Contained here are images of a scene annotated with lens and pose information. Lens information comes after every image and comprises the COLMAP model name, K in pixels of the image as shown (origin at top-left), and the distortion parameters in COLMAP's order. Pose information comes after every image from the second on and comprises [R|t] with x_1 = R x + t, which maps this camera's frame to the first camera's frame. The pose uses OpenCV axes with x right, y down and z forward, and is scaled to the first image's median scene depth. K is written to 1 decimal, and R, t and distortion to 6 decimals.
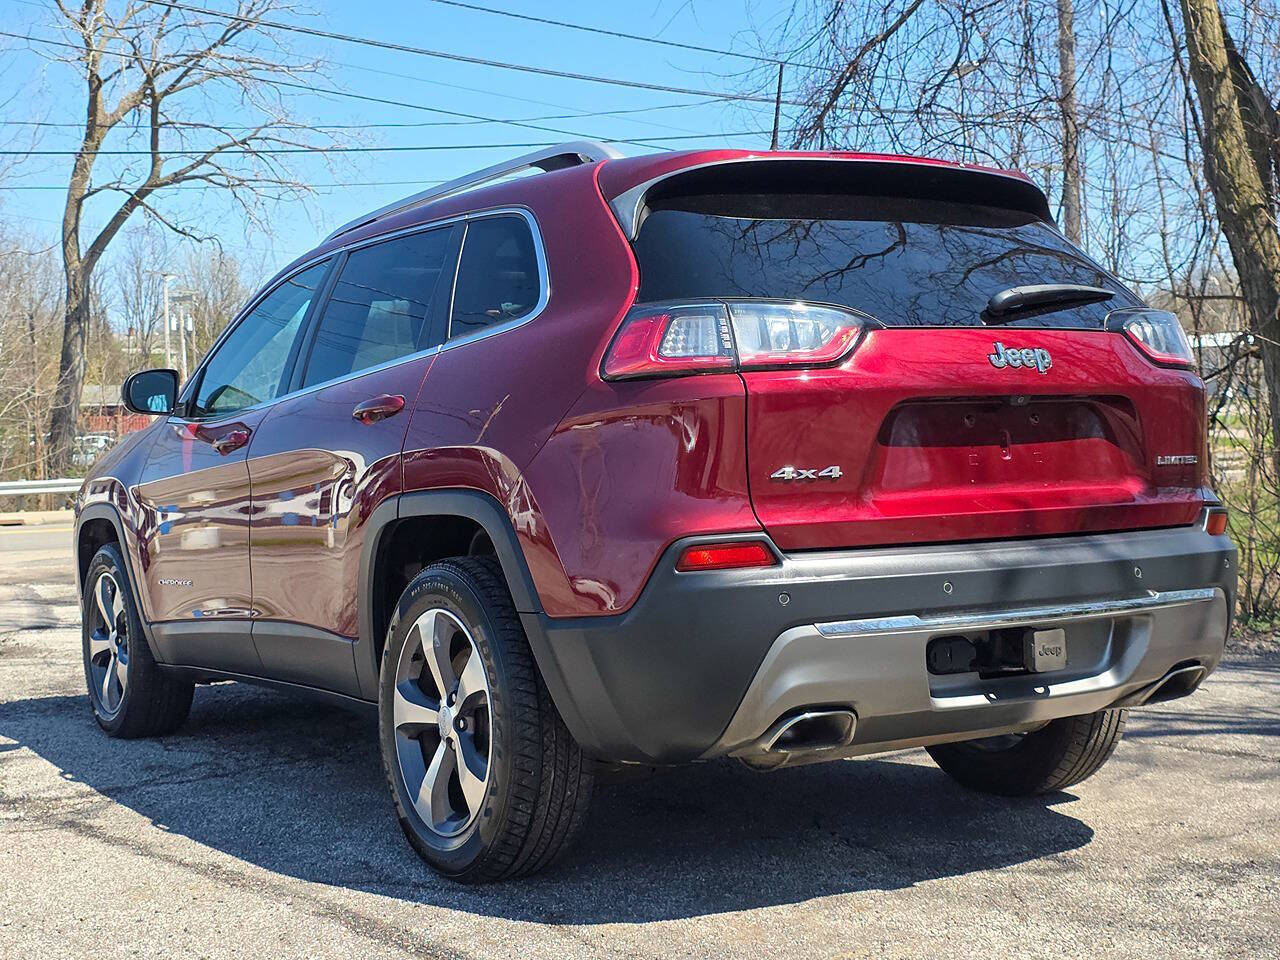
lens RADIAL K [[1767.7, 0, 623.5], [0, 1767.7, 455.4], [0, 0, 1]] dist [0.093027, -0.090207]
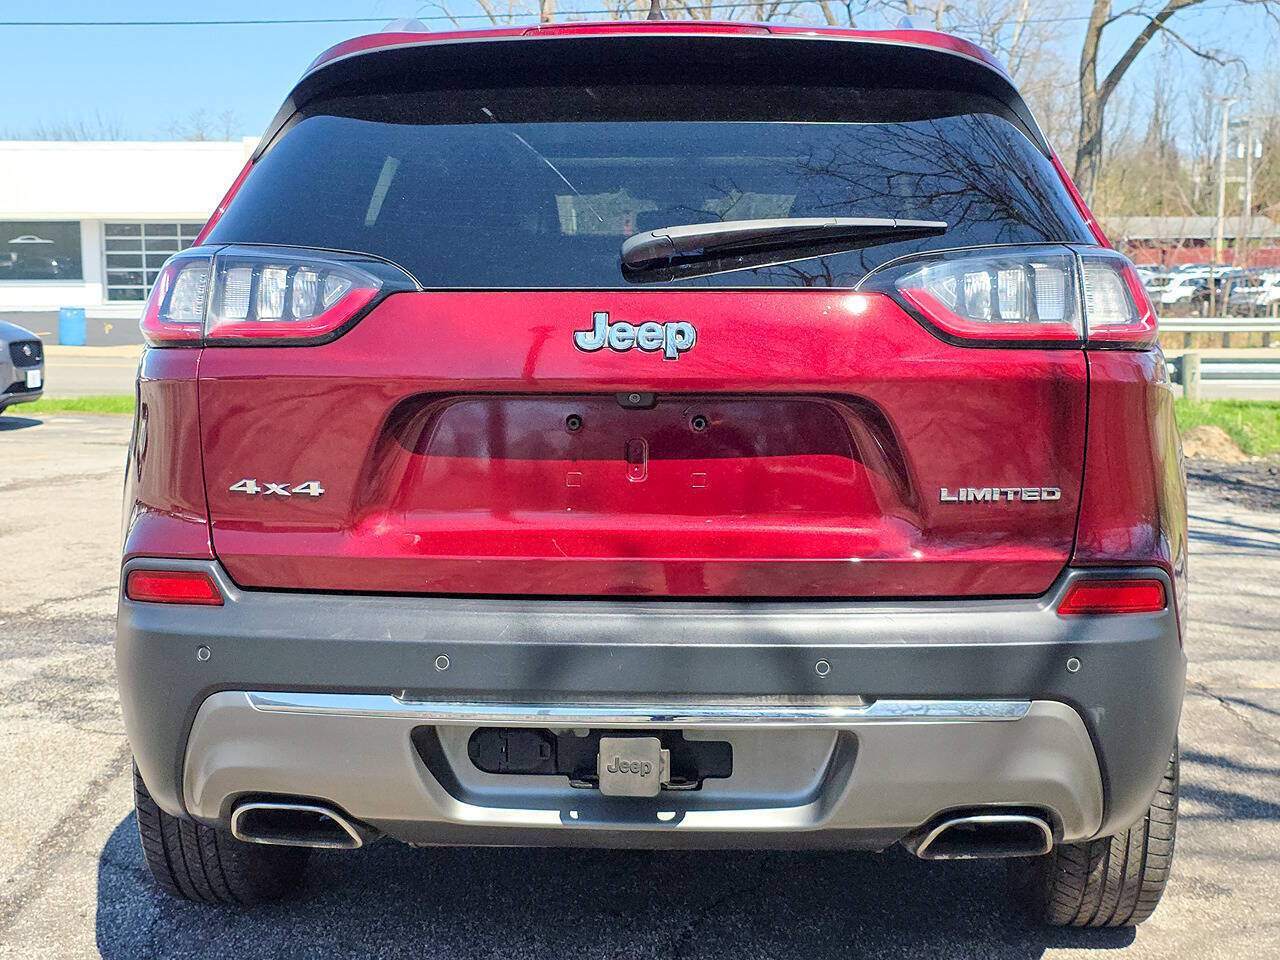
lens RADIAL K [[1767.7, 0, 623.5], [0, 1767.7, 455.4], [0, 0, 1]] dist [0.093027, -0.090207]
pose [[0.821125, 0.081548, -0.564893, 0.539212], [-0.026512, 0.994121, 0.104974, -0.071791], [0.570132, -0.071221, 0.818460, 0.390488]]
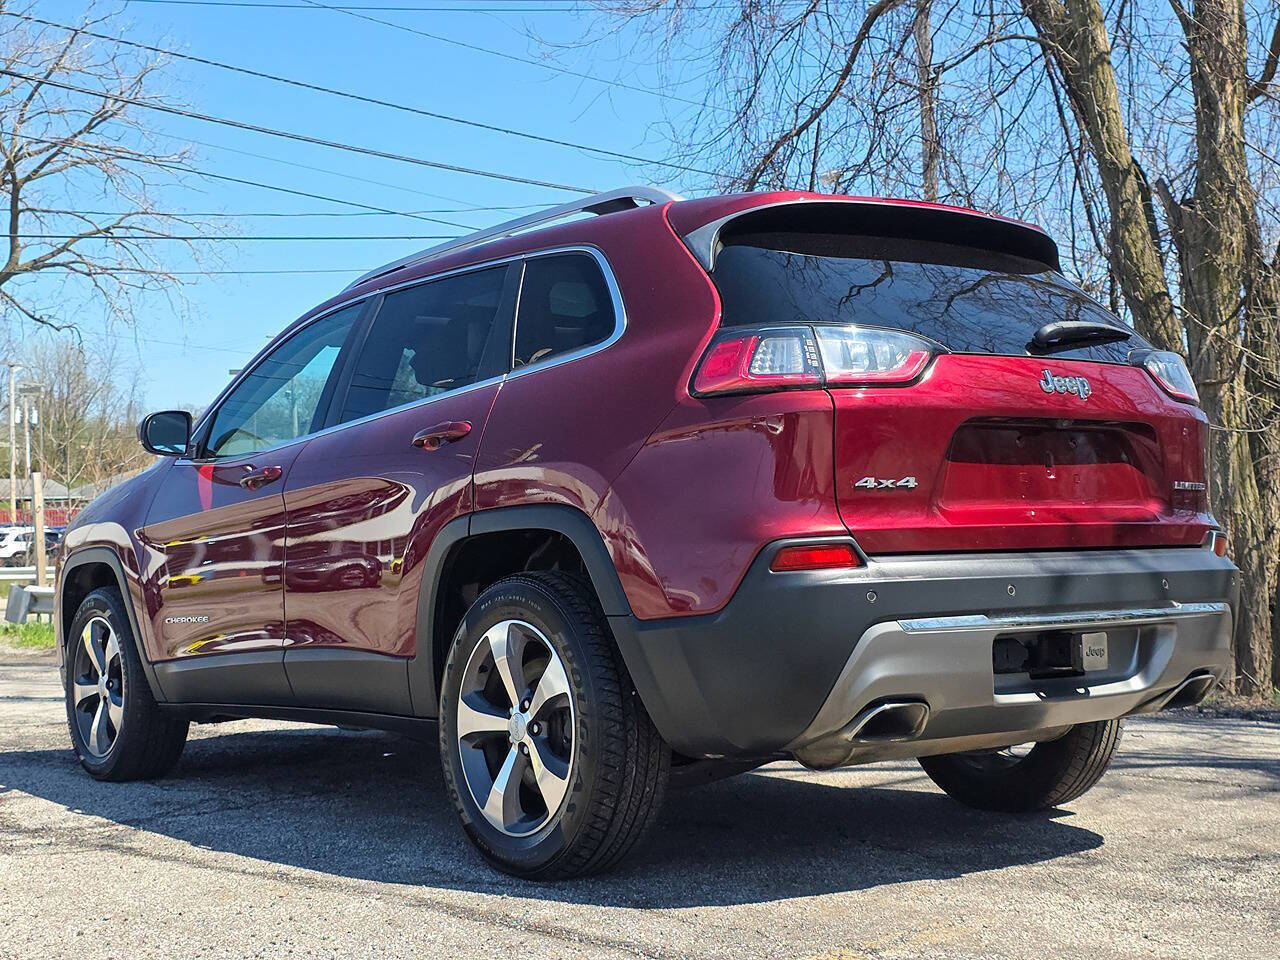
lens RADIAL K [[1765.7, 0, 640.0], [0, 1765.7, 480.0], [0, 0, 1]] dist [0.098201, -0.128657]
pose [[0.995354, 0.010811, 0.095678, -0.125583], [-0.006525, 0.998966, -0.044996, 0.048552], [-0.096065, 0.044162, 0.994395, -0.054035]]
